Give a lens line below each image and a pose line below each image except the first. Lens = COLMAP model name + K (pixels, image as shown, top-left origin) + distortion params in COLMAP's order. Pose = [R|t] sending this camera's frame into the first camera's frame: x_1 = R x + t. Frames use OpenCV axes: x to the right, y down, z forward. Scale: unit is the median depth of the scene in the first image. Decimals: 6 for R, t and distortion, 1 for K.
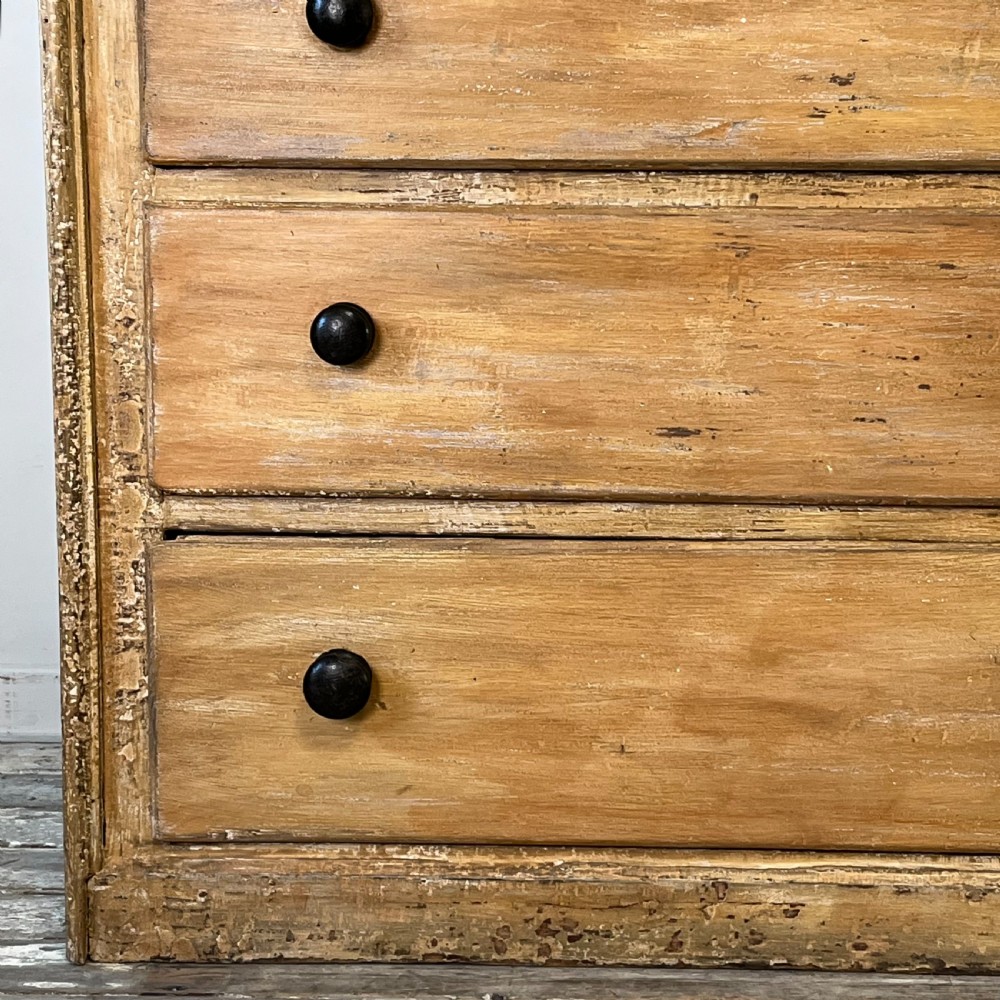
lens RADIAL K [[2185.9, 0, 501.0], [0, 2185.9, 507.4], [0, 0, 1]] dist [0.104536, 0.000000]
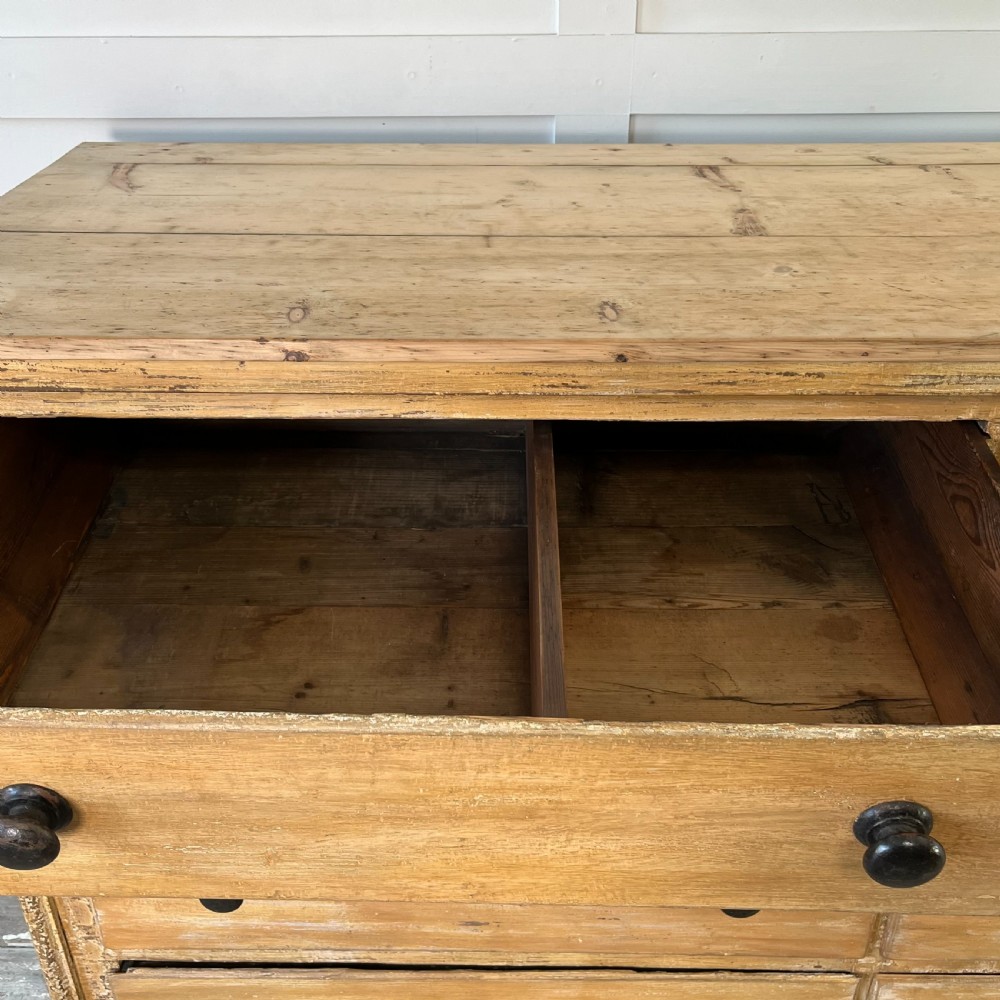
lens RADIAL K [[1109.5, 0, 489.6], [0, 1109.5, 494.2], [0, 0, 1]] dist [0.023740, 0.000000]
pose [[0.999757, -0.018720, 0.011665, 0.088227], [0.013042, 0.928210, 0.371829, -0.553462], [-0.017788, -0.371586, 0.928228, 0.437270]]
